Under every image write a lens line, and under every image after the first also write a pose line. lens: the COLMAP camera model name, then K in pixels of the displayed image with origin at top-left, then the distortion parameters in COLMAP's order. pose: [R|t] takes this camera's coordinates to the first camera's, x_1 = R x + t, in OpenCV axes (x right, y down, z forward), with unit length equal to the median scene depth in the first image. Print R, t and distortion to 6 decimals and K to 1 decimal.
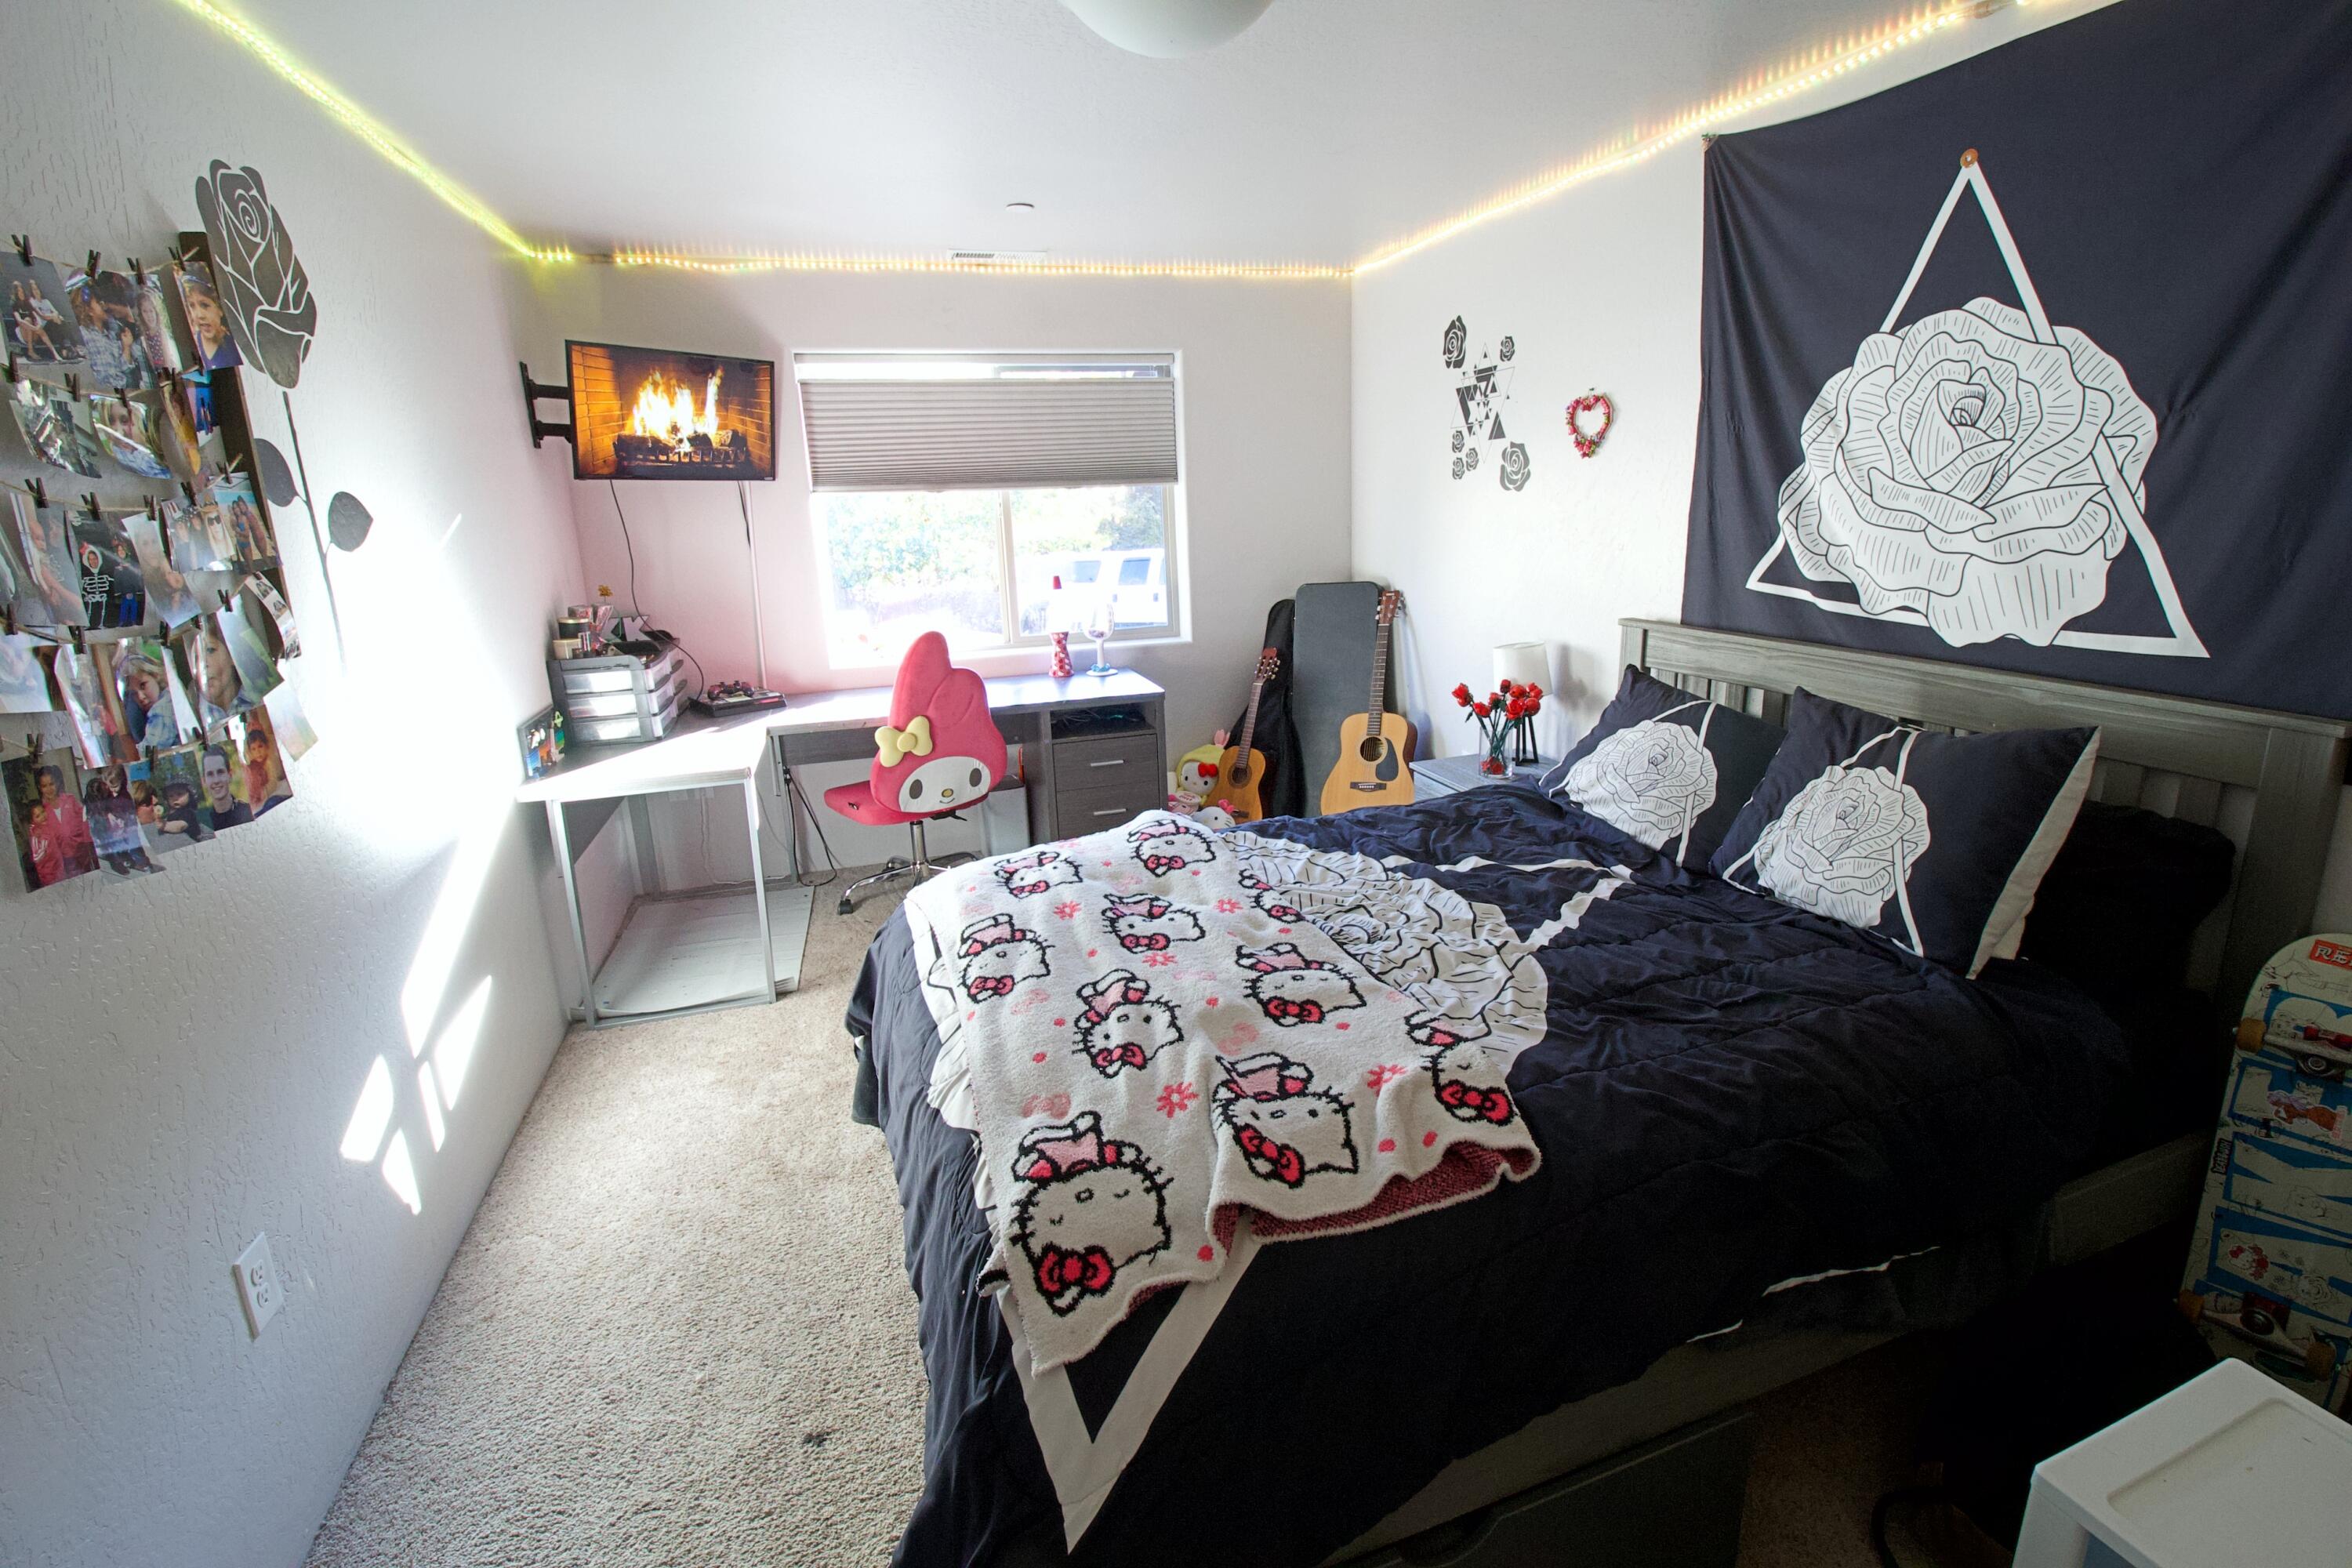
lens RADIAL K [[1133.6, 0, 1196.8], [0, 1133.6, 790.5], [0, 0, 1]] dist [0.005790, 0.000534]
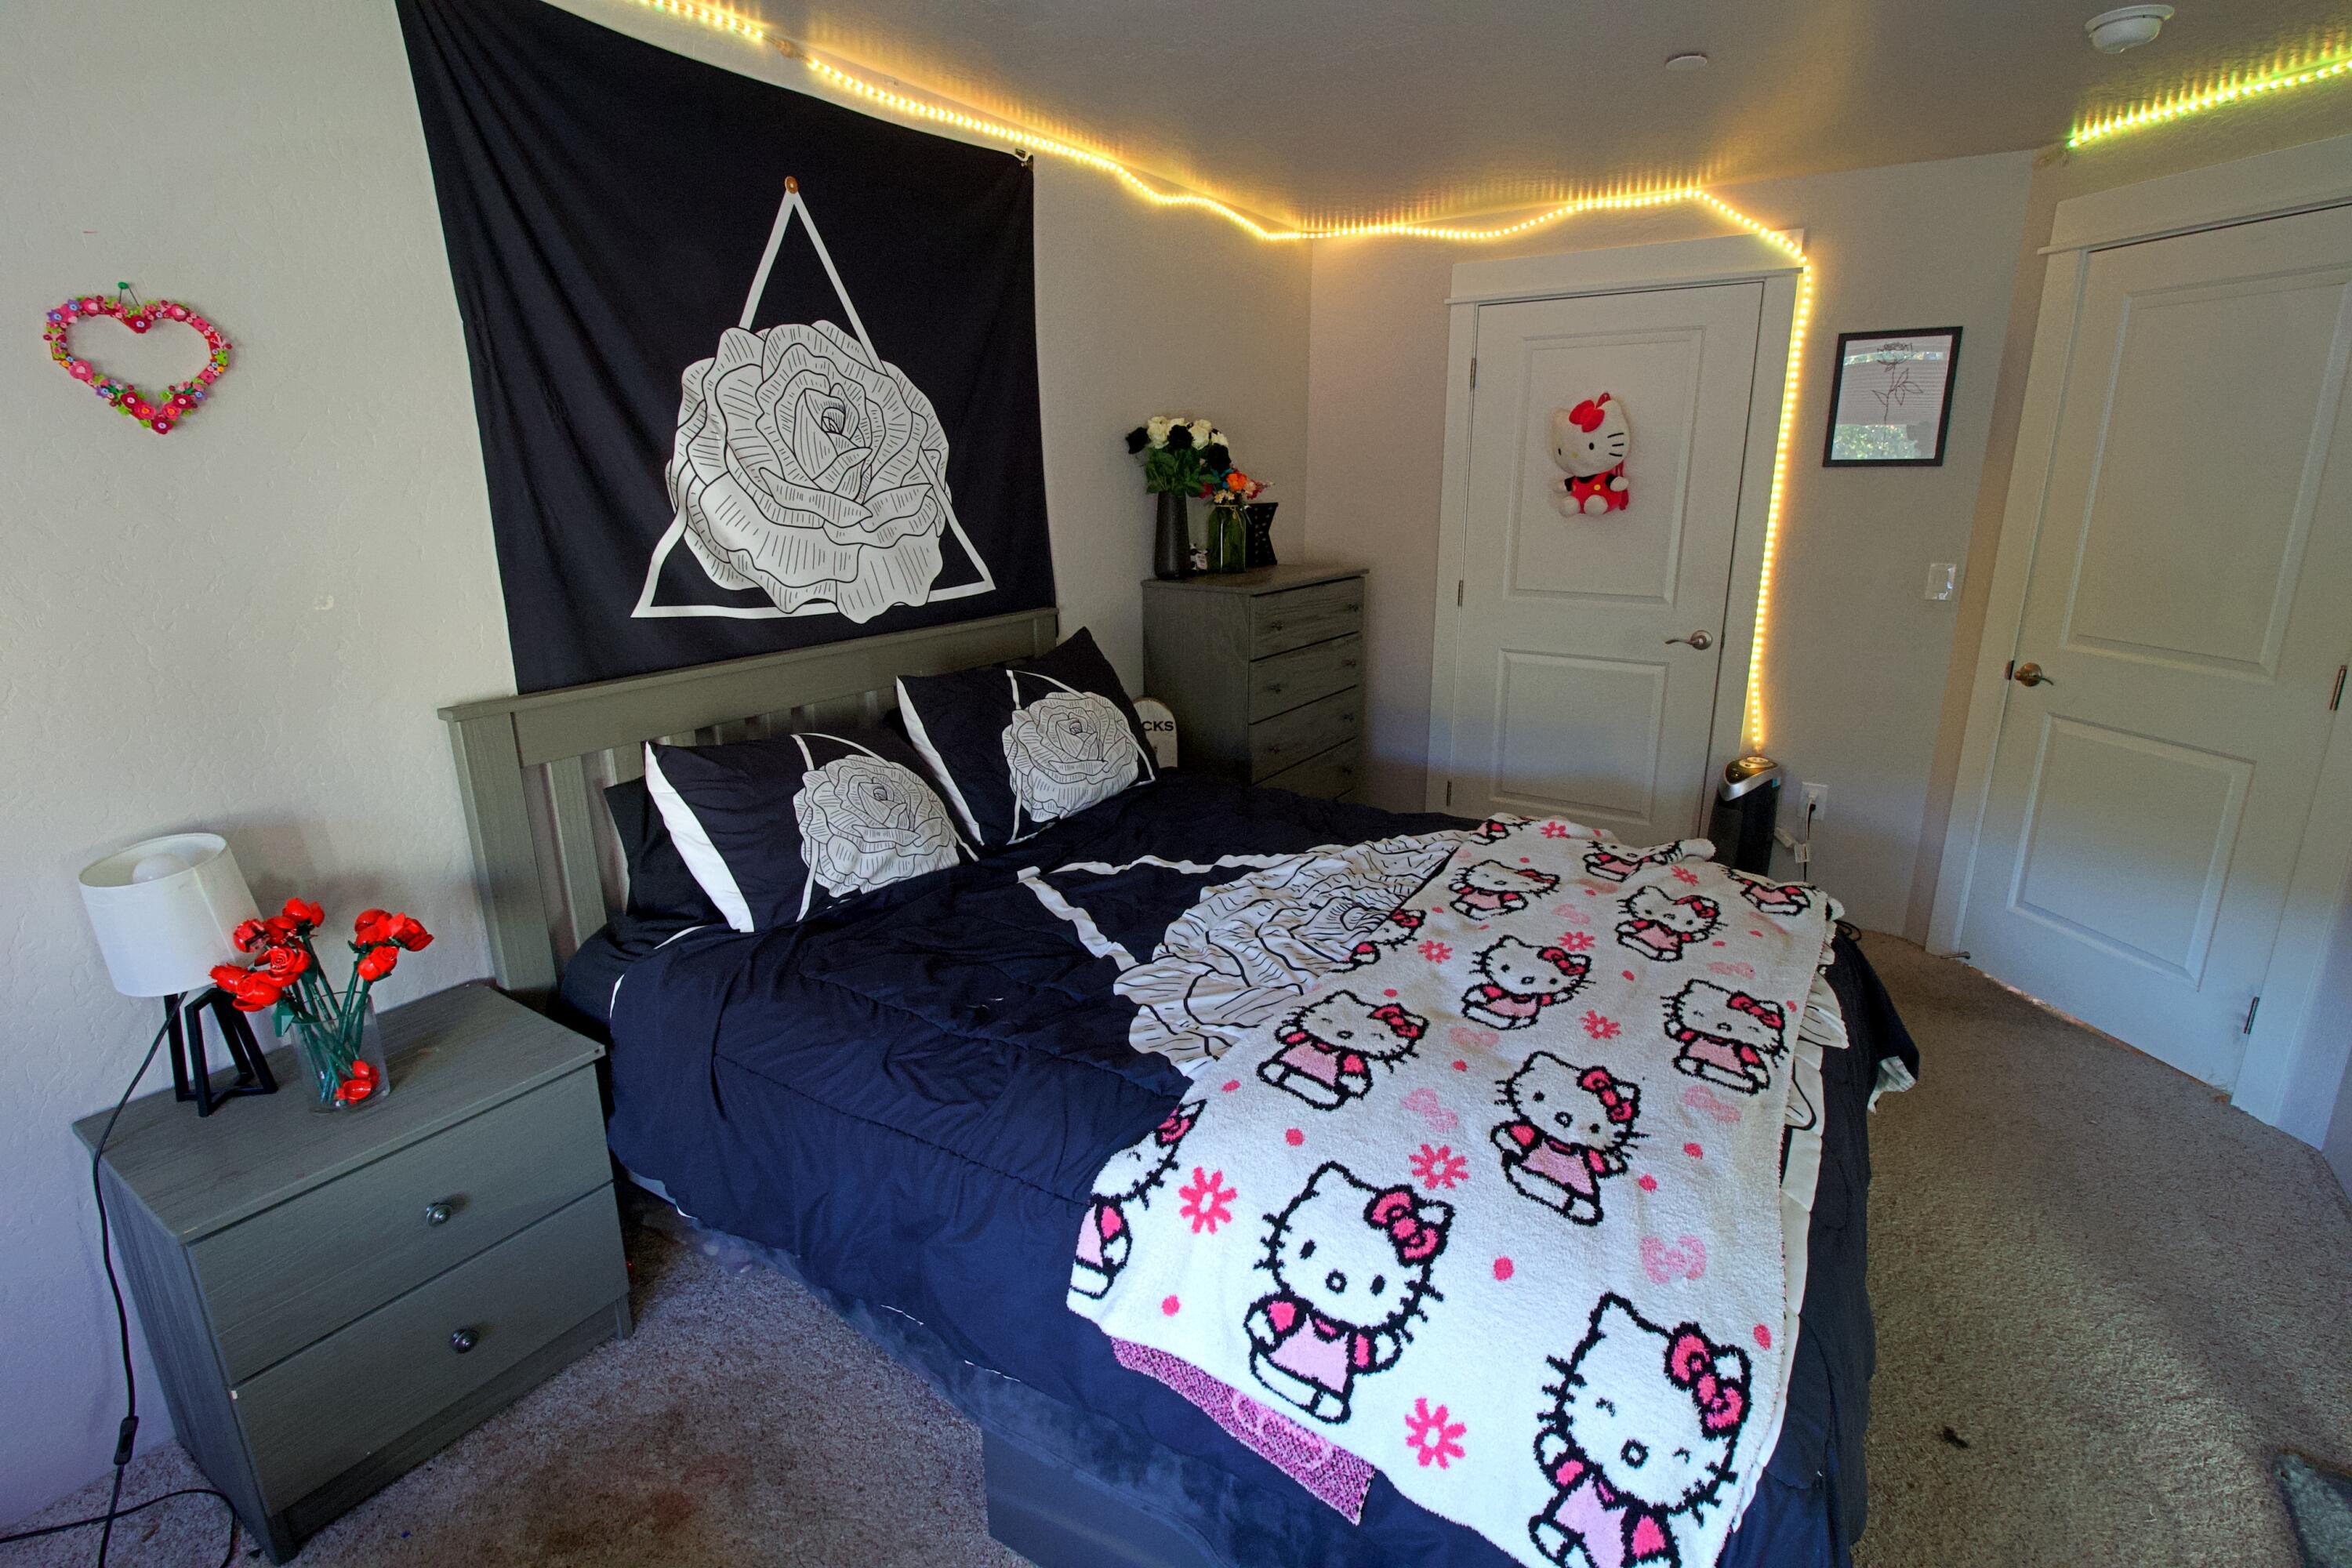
lens RADIAL K [[1133.6, 0, 1197.8], [0, 1133.6, 767.8], [0, 0, 1]] dist [0.005790, 0.000534]
pose [[-0.631607, -0.163308, 0.757894, -0.467115], [0.227925, 0.895252, 0.382851, -0.374130], [-0.741029, 0.414554, -0.528225, 1.474567]]
